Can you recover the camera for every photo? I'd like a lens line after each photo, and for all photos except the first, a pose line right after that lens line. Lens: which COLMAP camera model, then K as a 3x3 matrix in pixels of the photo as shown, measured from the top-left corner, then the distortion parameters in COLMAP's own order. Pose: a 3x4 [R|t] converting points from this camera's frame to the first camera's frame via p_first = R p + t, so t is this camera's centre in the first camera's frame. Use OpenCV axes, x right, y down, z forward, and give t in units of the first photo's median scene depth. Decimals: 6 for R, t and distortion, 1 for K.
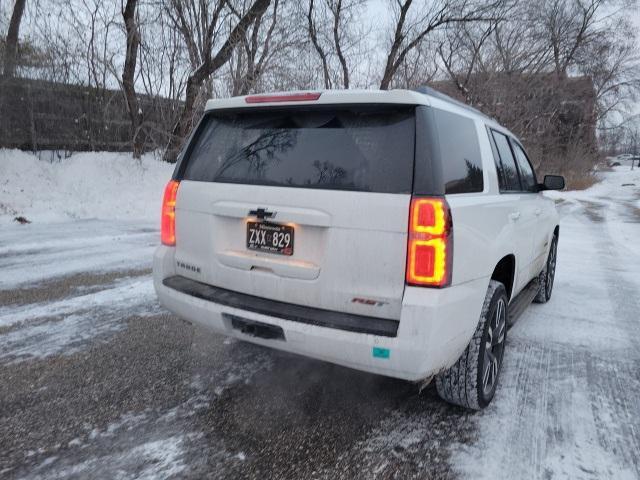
lens RADIAL K [[476.9, 0, 324.8], [0, 476.9, 242.1], [0, 0, 1]] dist [0.057083, -0.038827]
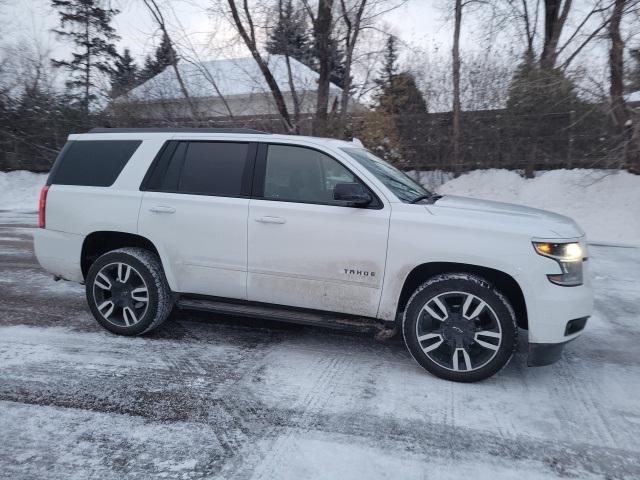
lens RADIAL K [[476.9, 0, 325.2], [0, 476.9, 226.8], [0, 0, 1]] dist [0.057083, -0.038827]
pose [[0.242633, 0.086553, -0.966249, 2.038544], [-0.158764, 0.986126, 0.048466, -0.164270], [0.957039, 0.141646, 0.253008, 1.296602]]
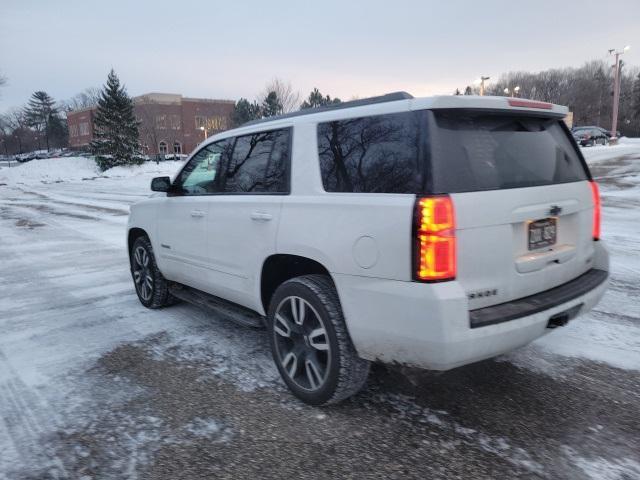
lens RADIAL K [[476.9, 0, 321.2], [0, 476.9, 229.5], [0, 0, 1]] dist [0.057083, -0.038827]
pose [[0.339407, -0.168892, 0.925353, -1.175747], [0.191686, 0.975525, 0.107741, -0.209669], [-0.920902, 0.140809, 0.363474, 0.975057]]
